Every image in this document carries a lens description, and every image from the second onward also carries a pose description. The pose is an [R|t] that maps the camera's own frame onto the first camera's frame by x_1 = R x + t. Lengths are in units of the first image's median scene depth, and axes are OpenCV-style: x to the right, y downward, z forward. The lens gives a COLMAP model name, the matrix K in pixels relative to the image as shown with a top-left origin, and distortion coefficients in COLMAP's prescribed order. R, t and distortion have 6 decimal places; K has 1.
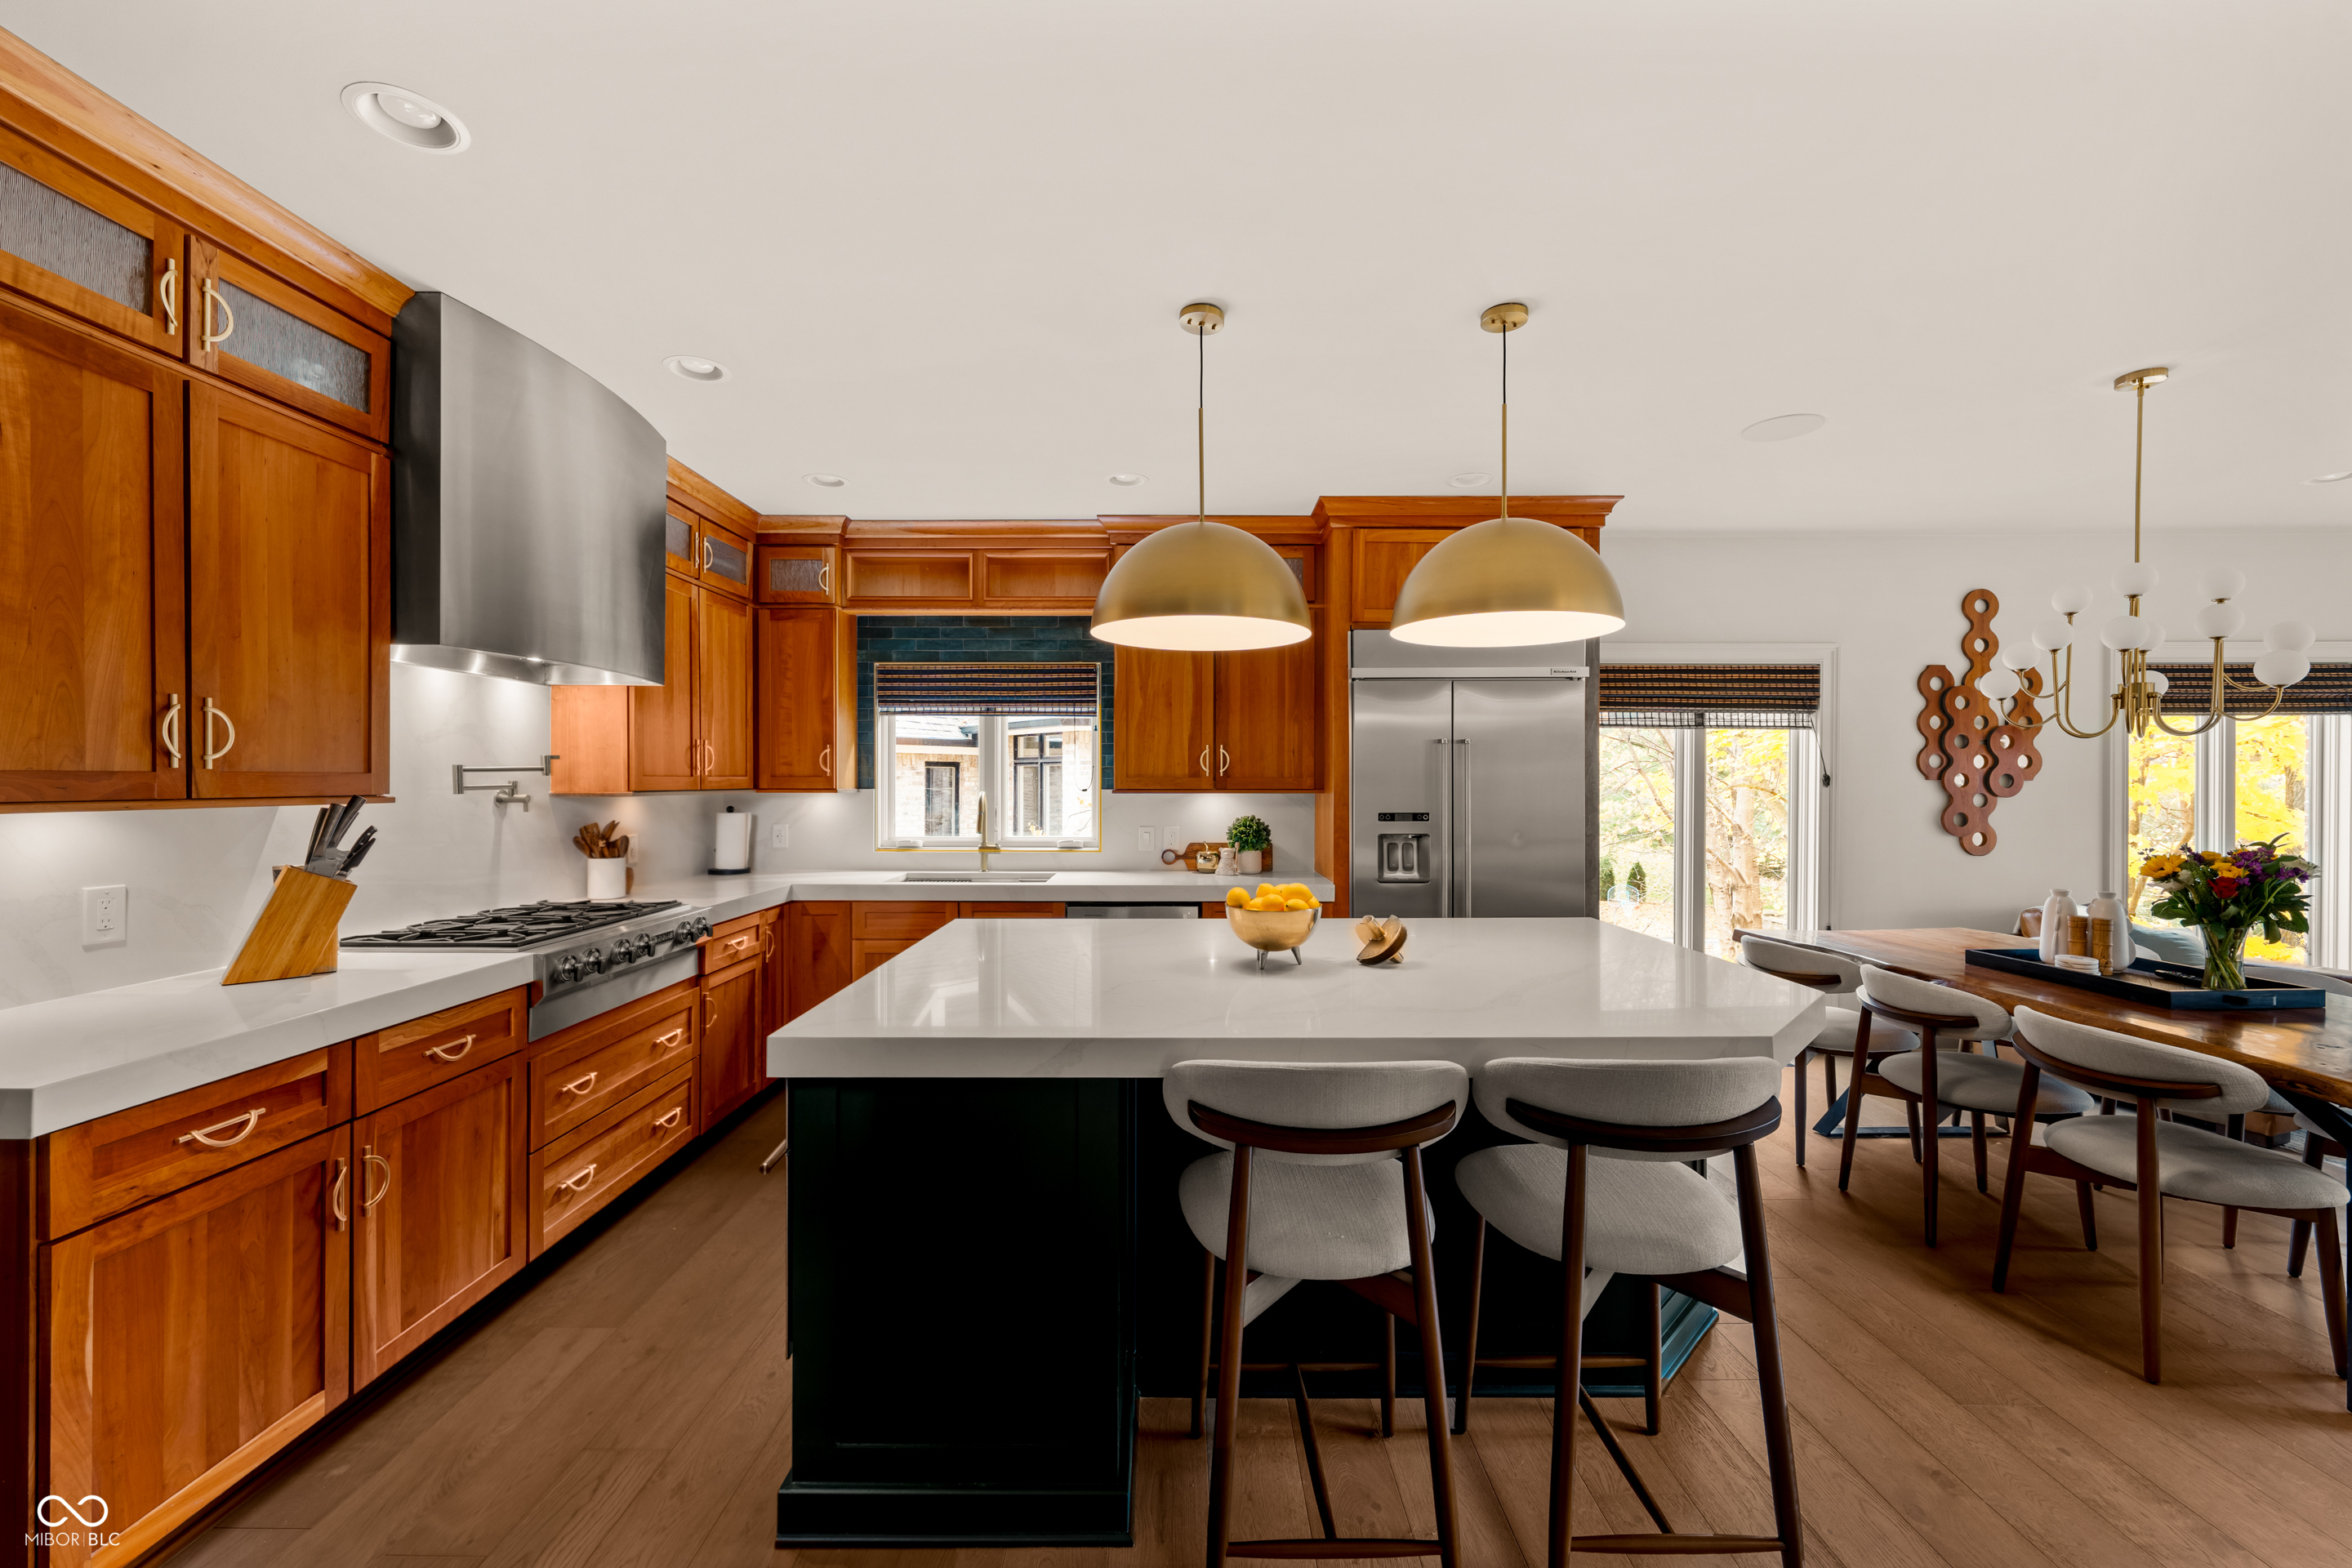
lens RADIAL K [[905.6, 0, 1171.9], [0, 905.6, 786.4], [0, 0, 1]] dist [-0.002600, -0.000190]
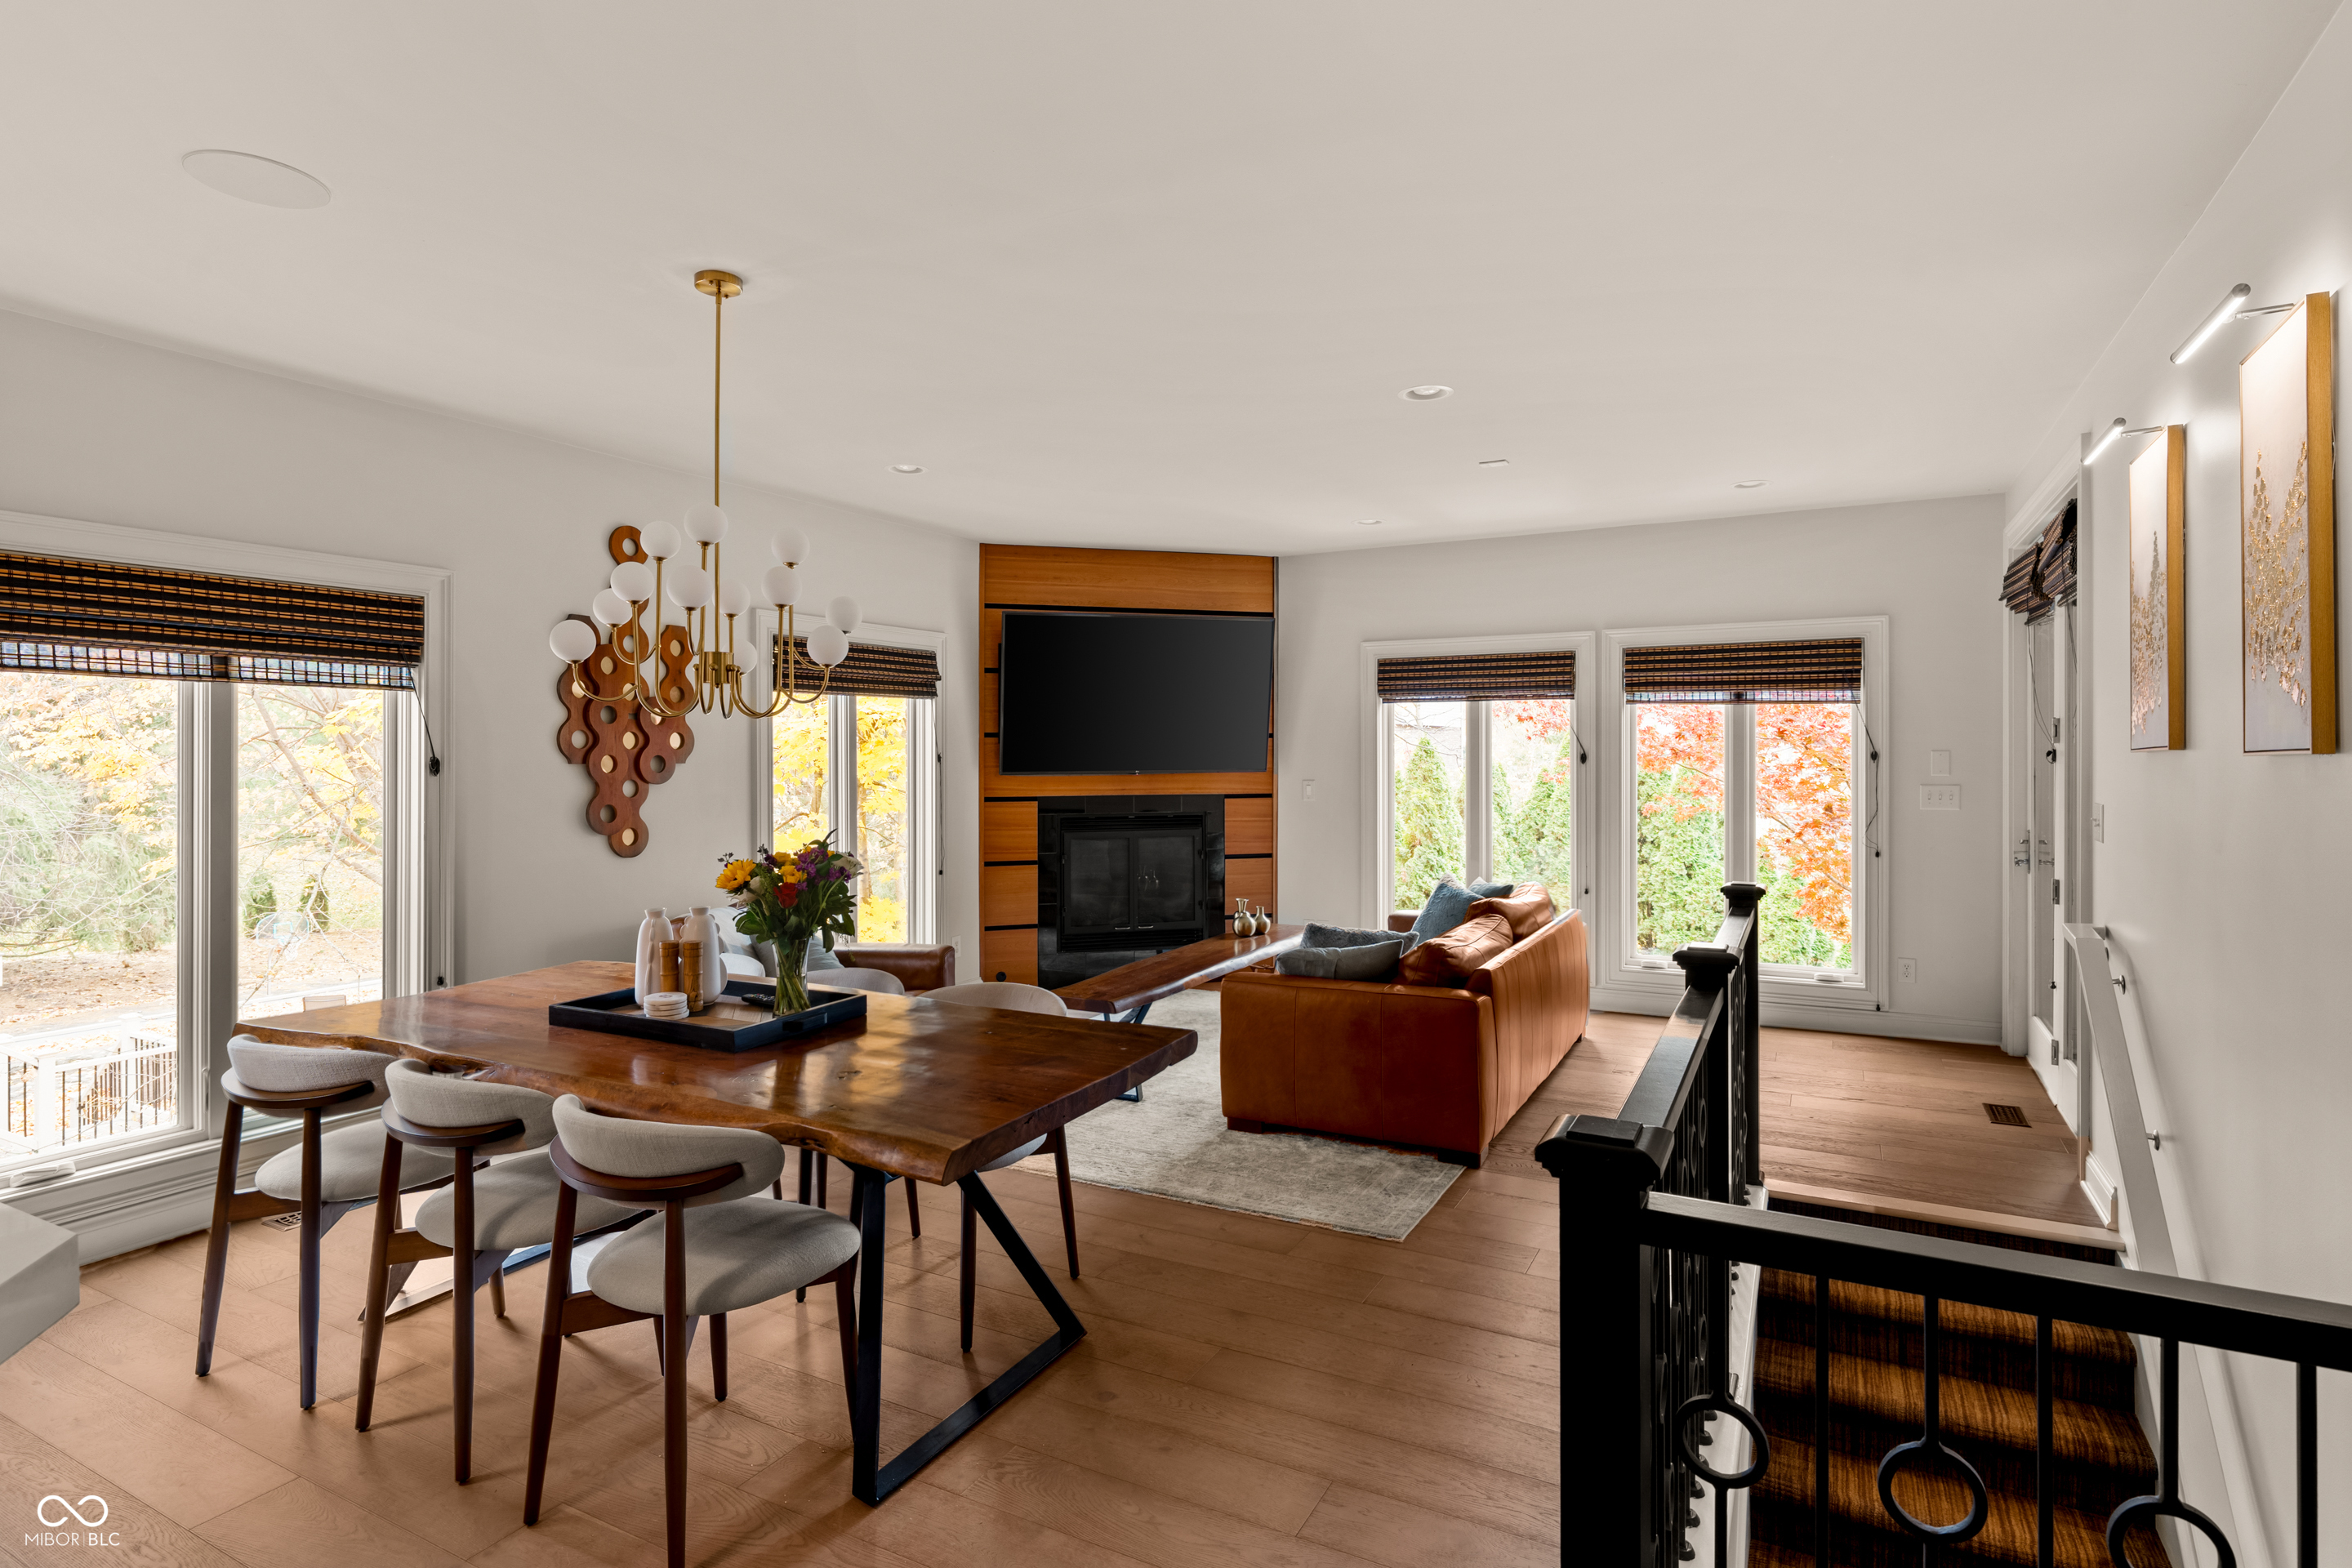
lens RADIAL K [[1183.7, 0, 1172.7], [0, 1183.7, 746.5], [0, 0, 1]] dist [-0.006142, -0.000553]
pose [[0.467807, 0.002306, 0.883828, 0.232004], [0.008234, 0.999942, -0.006967, -0.012958], [-0.883792, 0.010537, 0.467761, 0.098206]]
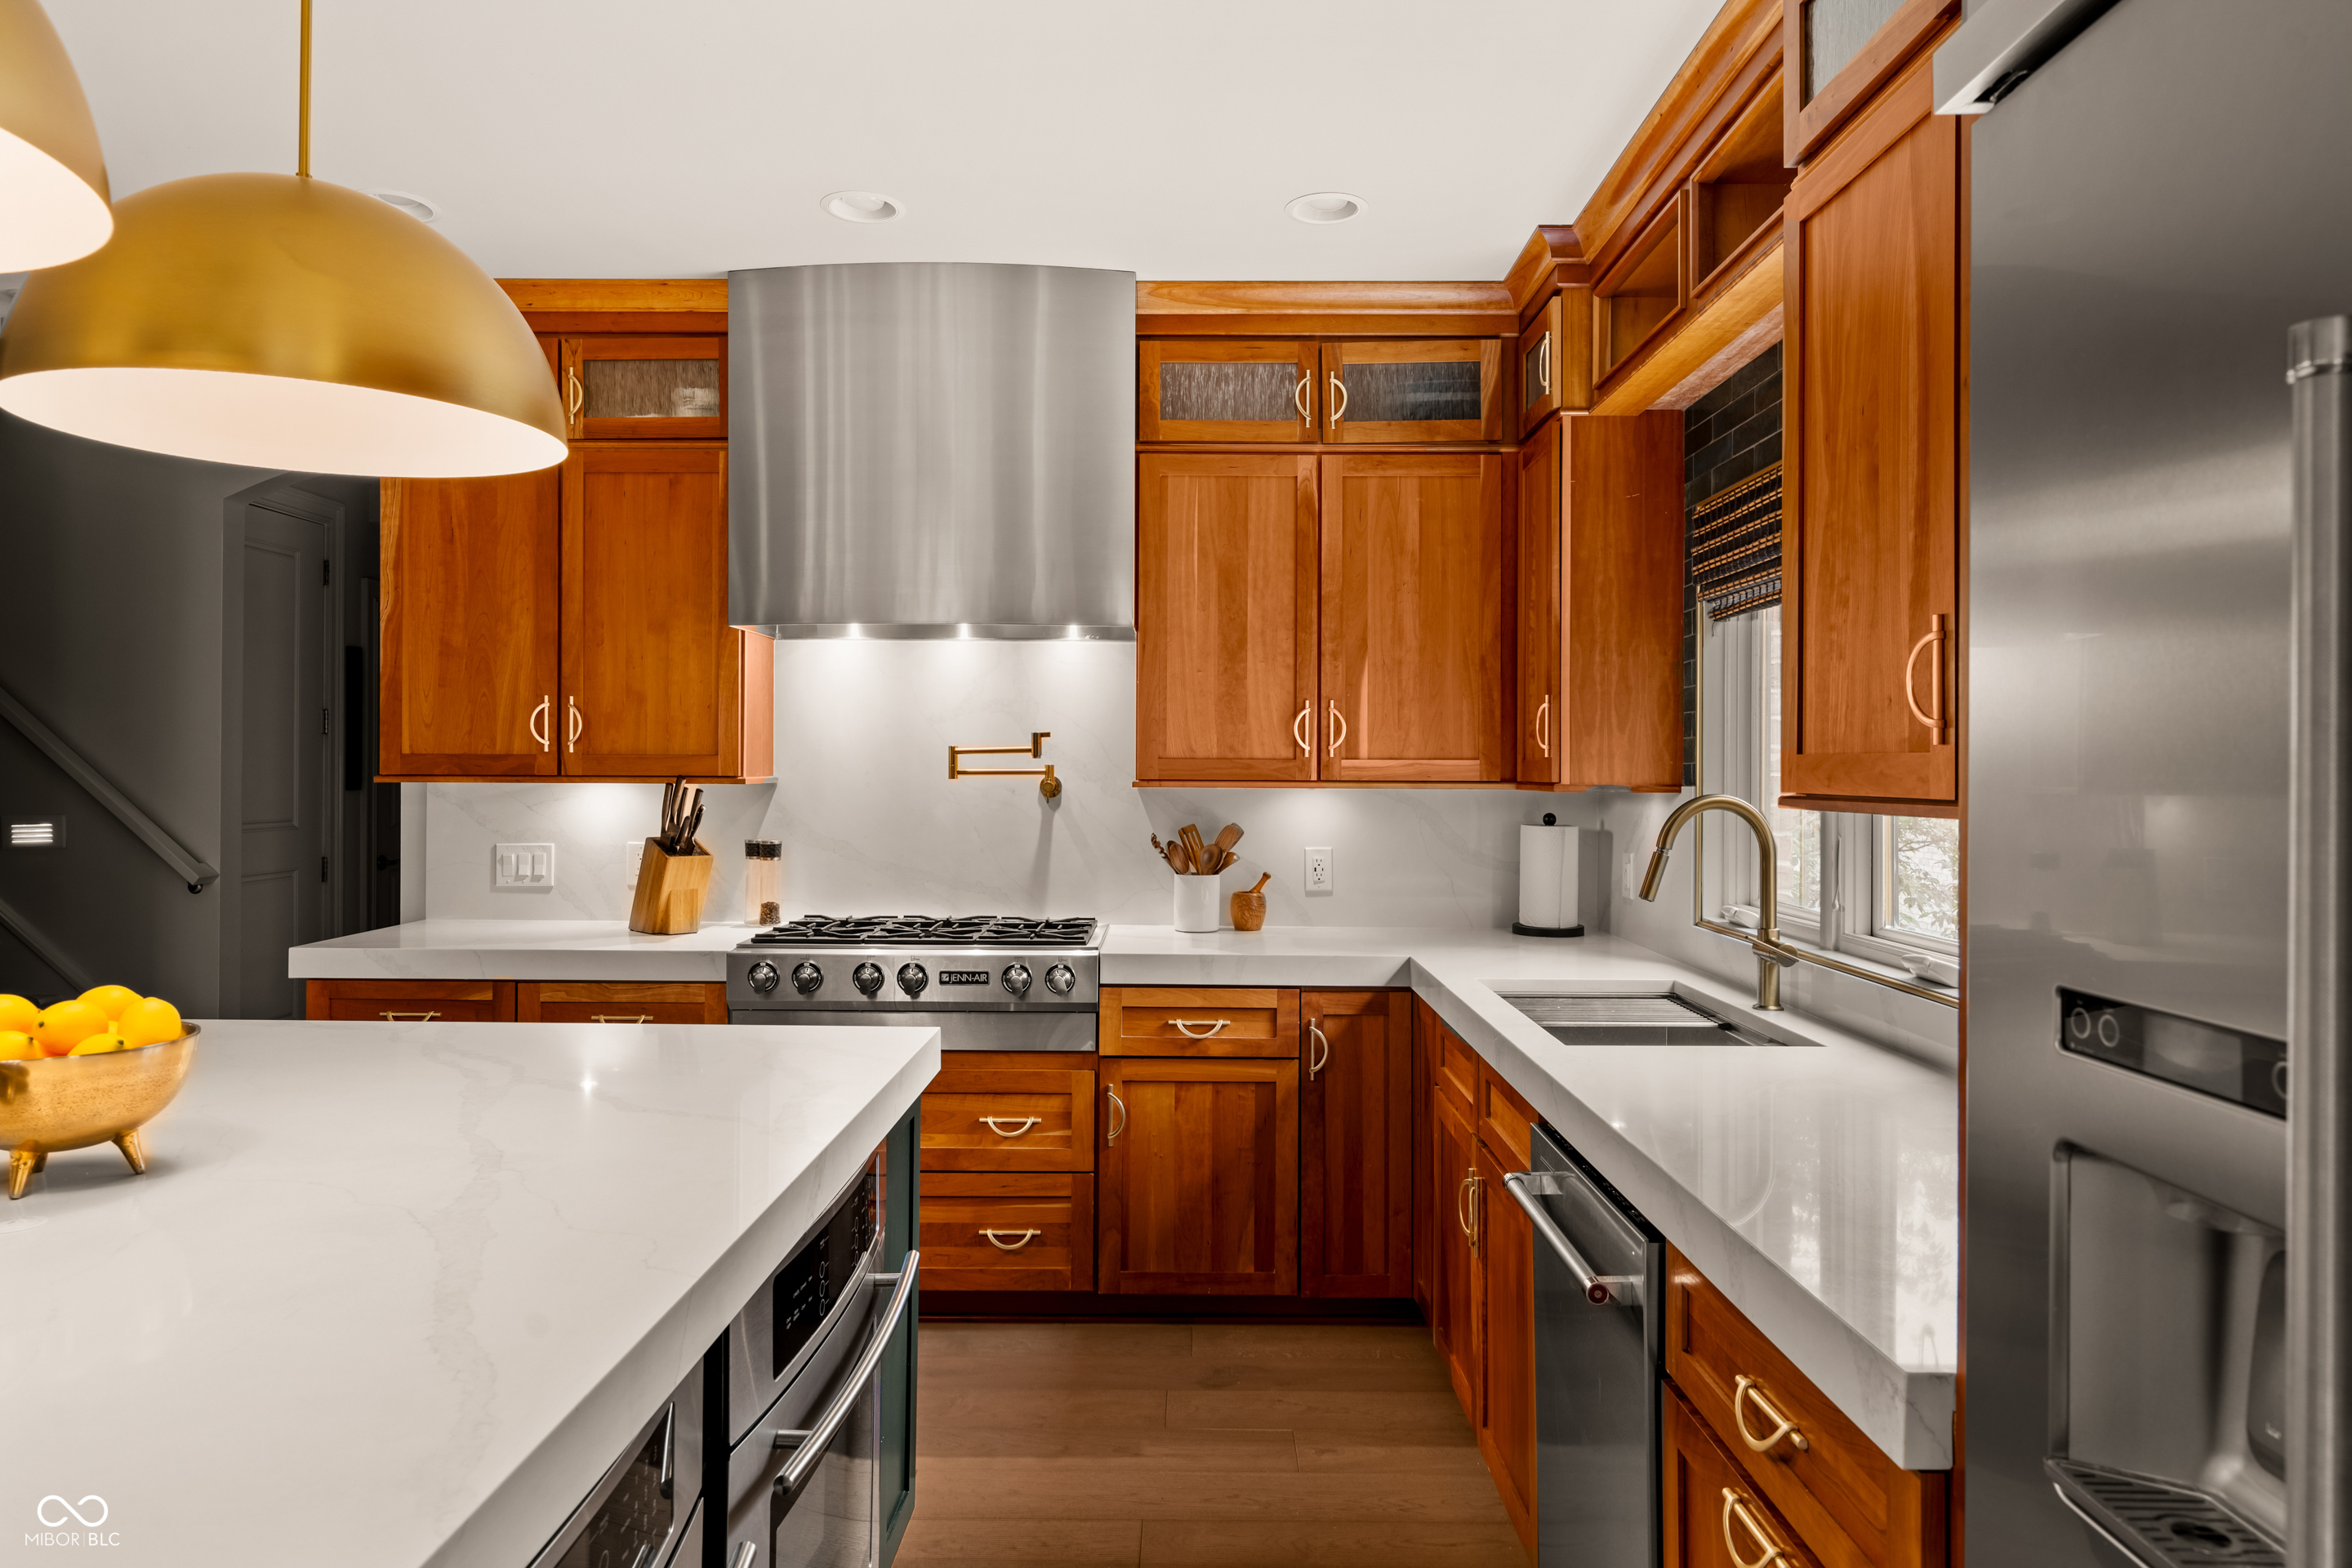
lens RADIAL K [[1514.1, 0, 1193.4], [0, 1514.1, 769.9], [0, 0, 1]] dist [0.017466, -0.000310]
pose [[-0.009778, 0.000730, -0.999952, 0.501772], [-0.013319, 0.999911, 0.000860, -0.003823], [0.999863, 0.013327, -0.009767, 0.896154]]
